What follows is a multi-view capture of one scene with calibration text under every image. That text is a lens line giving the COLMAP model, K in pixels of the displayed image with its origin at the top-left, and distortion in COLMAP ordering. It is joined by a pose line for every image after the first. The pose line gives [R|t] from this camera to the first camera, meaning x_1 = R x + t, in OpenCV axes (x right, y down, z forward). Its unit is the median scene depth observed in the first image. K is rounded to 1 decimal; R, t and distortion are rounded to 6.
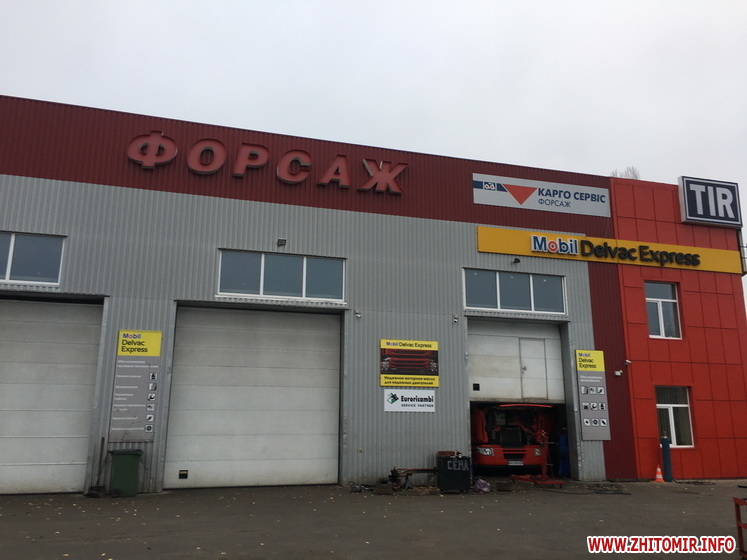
lens RADIAL K [[643.8, 0, 373.5], [0, 643.8, 280.0], [0, 0, 1]] dist [0.037894, -0.006082]
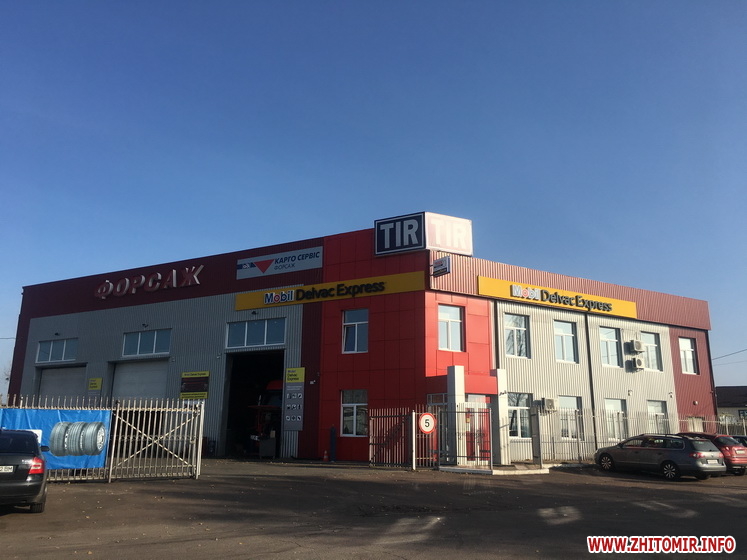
lens RADIAL K [[629.5, 0, 370.2], [0, 629.5, 275.8], [0, 0, 1]] dist [0.077608, -0.097819]
pose [[0.686771, -0.165408, -0.707804, 1.442580], [0.160537, 0.984234, -0.074240, 0.037969], [0.708924, -0.062643, 0.702497, 0.144686]]
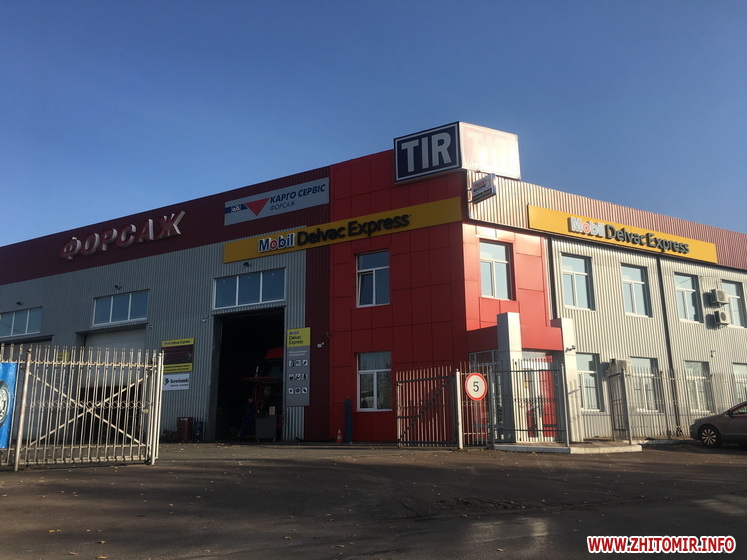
lens RADIAL K [[629.5, 0, 370.2], [0, 629.5, 275.8], [0, 0, 1]] dist [0.077608, -0.097819]
pose [[0.675299, -0.172391, -0.717114, 1.212506], [0.181450, 0.981248, -0.065017, 0.110965], [0.714875, -0.086214, 0.693917, 0.317117]]
